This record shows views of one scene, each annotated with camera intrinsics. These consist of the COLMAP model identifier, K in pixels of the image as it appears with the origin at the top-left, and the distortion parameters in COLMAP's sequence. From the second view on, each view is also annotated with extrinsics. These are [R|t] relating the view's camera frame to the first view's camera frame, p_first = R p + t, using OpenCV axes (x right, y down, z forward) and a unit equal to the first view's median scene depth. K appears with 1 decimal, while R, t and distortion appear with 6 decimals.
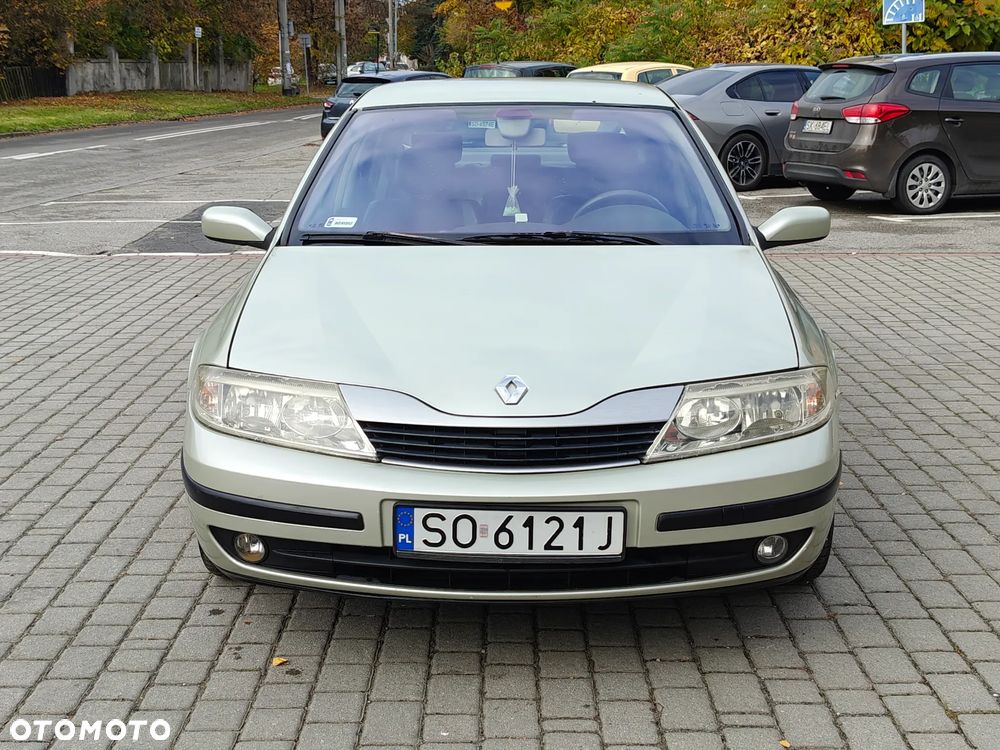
lens RADIAL K [[1345.6, 0, 488.1], [0, 1345.6, 378.2], [0, 0, 1]] dist [0.223874, -0.316603]
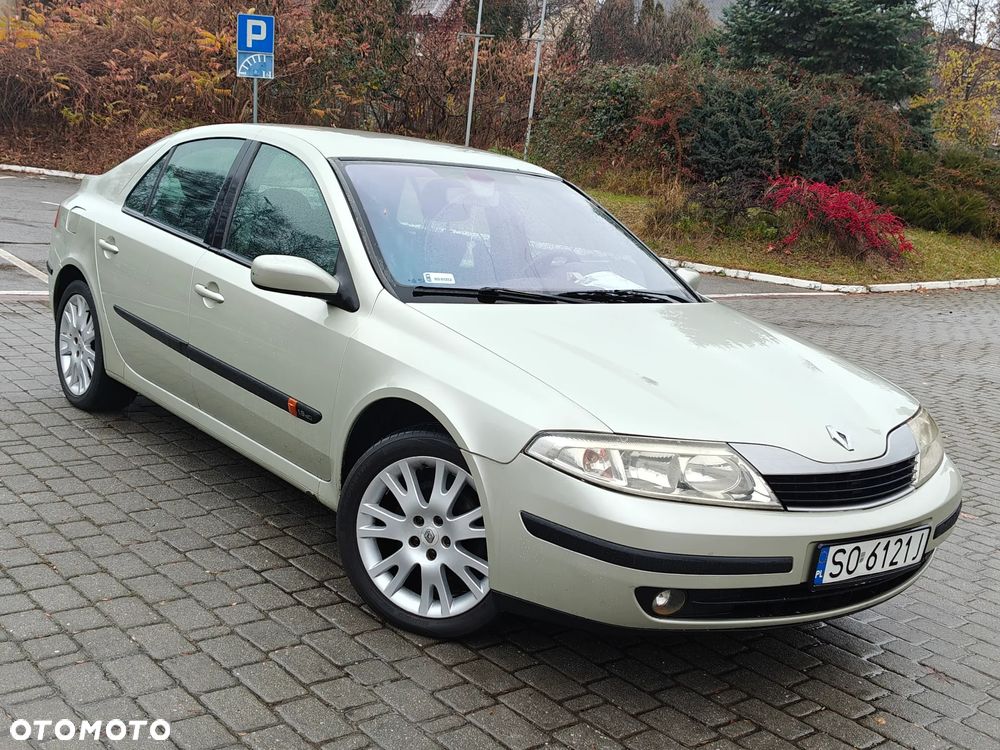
lens RADIAL K [[1192.2, 0, 500.0], [0, 1192.2, 375.0], [0, 0, 1]] dist [0.026011, -0.007304]
pose [[0.767568, -0.039839, 0.639728, -0.915219], [0.034442, 0.999188, 0.020901, -0.081745], [-0.640041, 0.005990, 0.768317, 0.387237]]
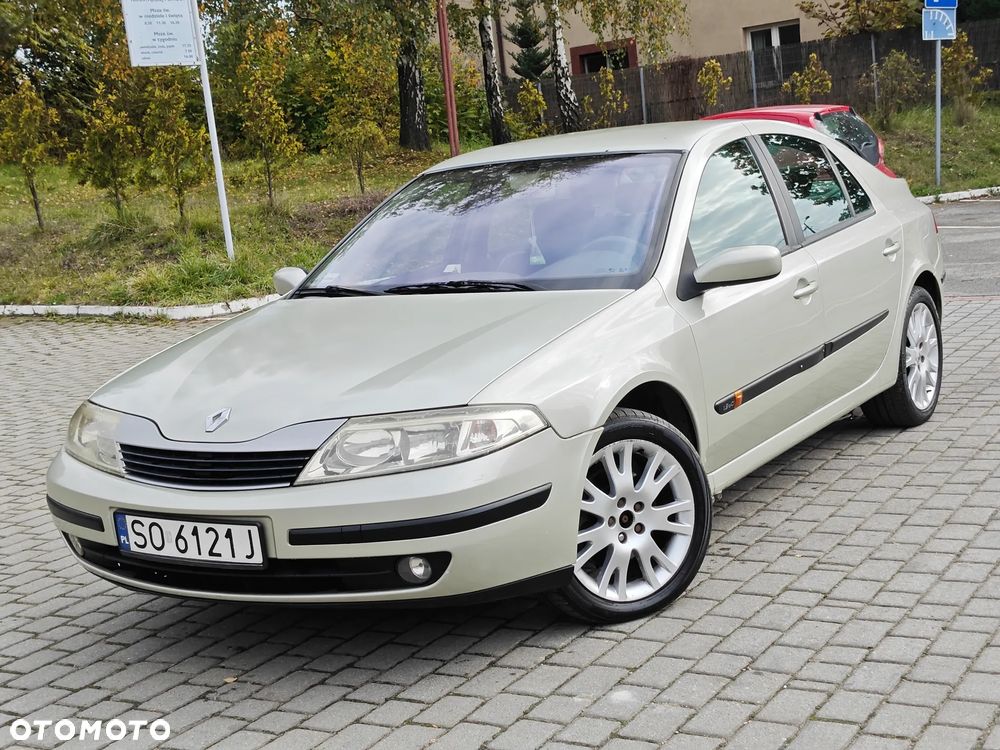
lens RADIAL K [[1461.8, 0, 499.9], [0, 1461.8, 357.4], [0, 0, 1]] dist [0.172546, -0.572157]
pose [[0.860294, -0.006575, -0.509756, 0.910894], [-0.019962, 0.998716, -0.046571, 0.009003], [0.509407, 0.050240, 0.859058, 0.016823]]
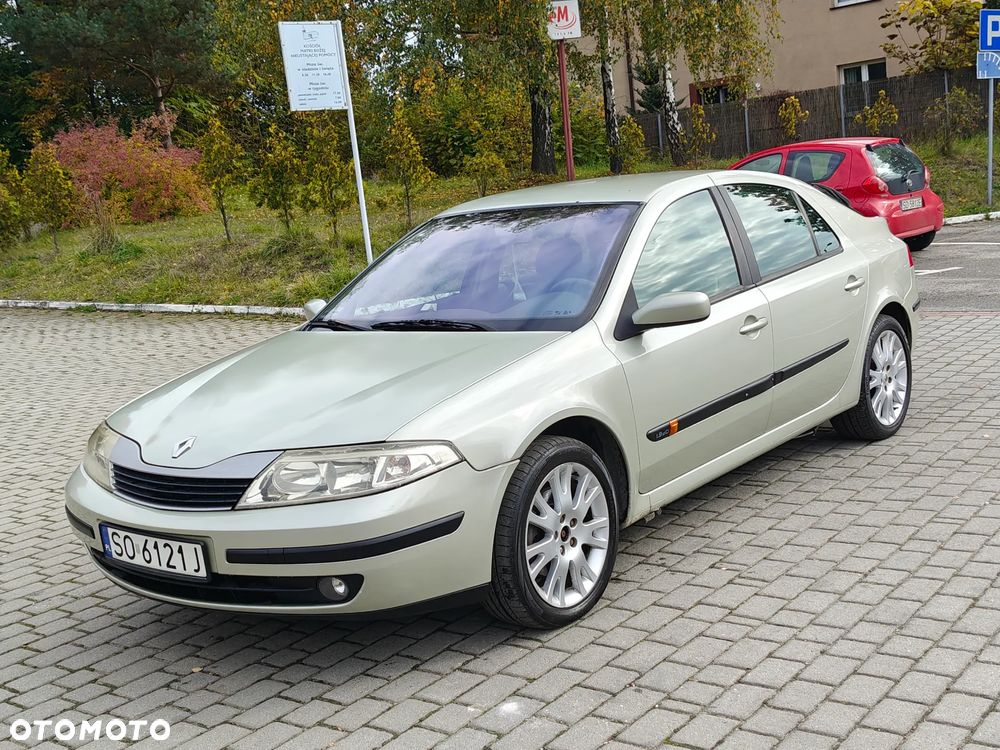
lens RADIAL K [[1191.5, 0, 505.9], [0, 1191.5, 371.0], [0, 0, 1]] dist [0.194262, -0.704462]
pose [[0.797611, 0.020369, -0.602828, 1.035842], [-0.037214, 0.999187, -0.015478, -0.063577], [0.602023, 0.034779, 0.797721, 0.228798]]
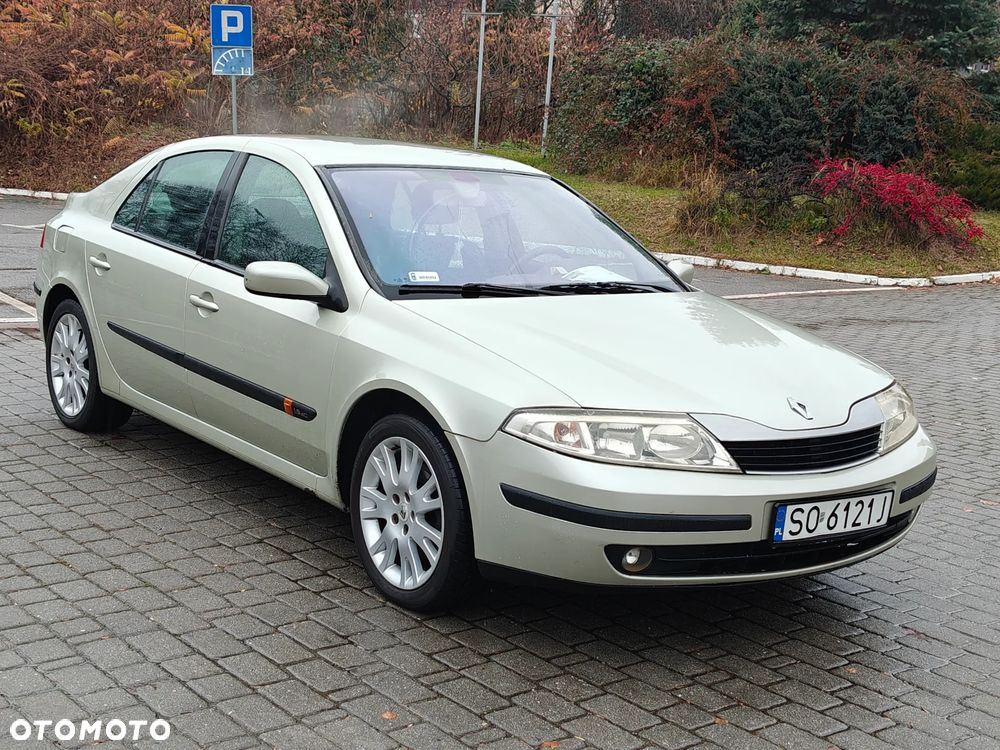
lens RADIAL K [[1464.8, 0, 496.0], [0, 1464.8, 375.1], [0, 0, 1]] dist [0.024652, 0.024156]
pose [[0.784279, -0.054445, 0.618015, -1.094130], [0.075249, 0.997135, -0.007649, -0.034698], [-0.615828, 0.052505, 0.786129, 0.086284]]
